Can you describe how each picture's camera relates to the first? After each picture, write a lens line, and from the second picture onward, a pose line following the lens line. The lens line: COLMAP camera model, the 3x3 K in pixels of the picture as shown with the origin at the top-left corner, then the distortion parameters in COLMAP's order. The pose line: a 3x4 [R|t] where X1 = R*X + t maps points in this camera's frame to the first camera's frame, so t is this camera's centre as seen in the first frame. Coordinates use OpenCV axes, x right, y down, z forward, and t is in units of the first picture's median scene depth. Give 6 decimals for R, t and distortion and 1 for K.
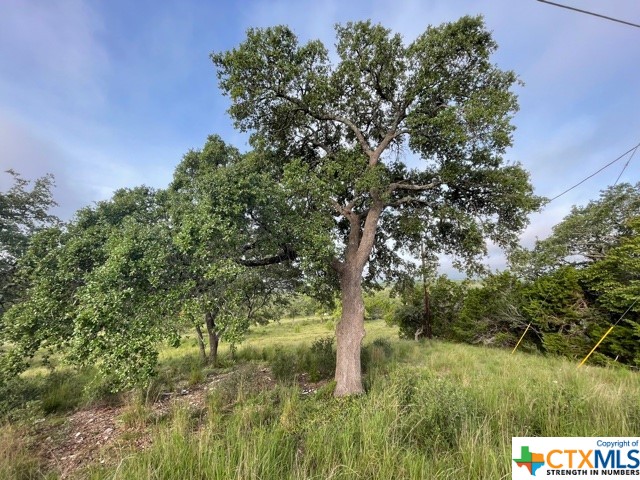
lens RADIAL K [[255.8, 0, 319.6], [0, 255.8, 238.4], [0, 0, 1]] dist [-0.006169, 0.000306]
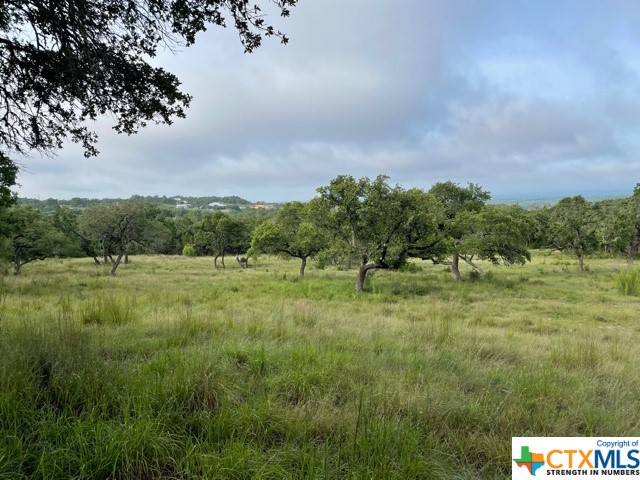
lens RADIAL K [[481.3, 0, 319.1], [0, 481.3, 242.7], [0, 0, 1]] dist [0.075671, -0.088822]
pose [[0.756747, 0.058917, -0.651048, 0.036853], [0.118822, 0.966943, 0.225617, 0.791831], [0.642818, -0.248094, 0.724730, 2.118129]]
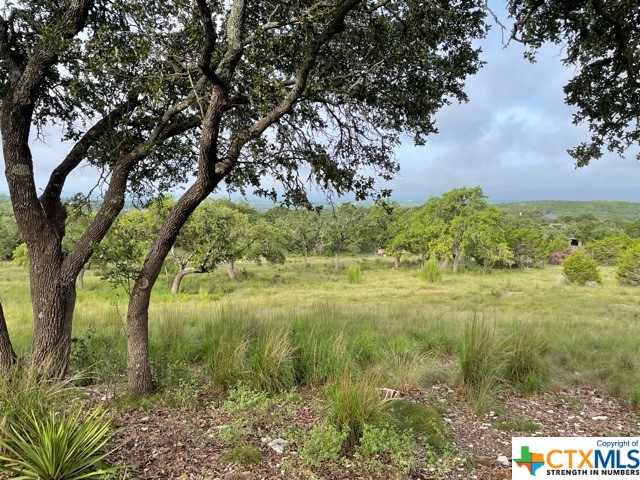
lens RADIAL K [[481.3, 0, 307.7], [0, 481.3, 235.9], [0, 0, 1]] dist [0.075671, -0.088822]
pose [[0.989526, 0.050636, -0.135182, -0.309638], [-0.015999, 0.969160, 0.245913, 0.509556], [0.143465, -0.241174, 0.959819, 1.250128]]
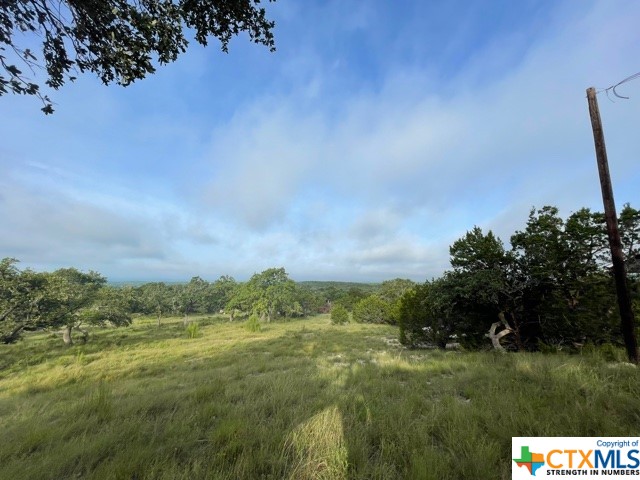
lens RADIAL K [[255.8, 0, 320.2], [0, 255.8, 239.4], [0, 0, 1]] dist [-0.006169, 0.000306]
pose [[0.935778, 0.096740, 0.339059, -0.189386], [-0.096720, 0.995166, -0.017000, 0.794698], [-0.339065, -0.016886, 0.940612, 2.224762]]
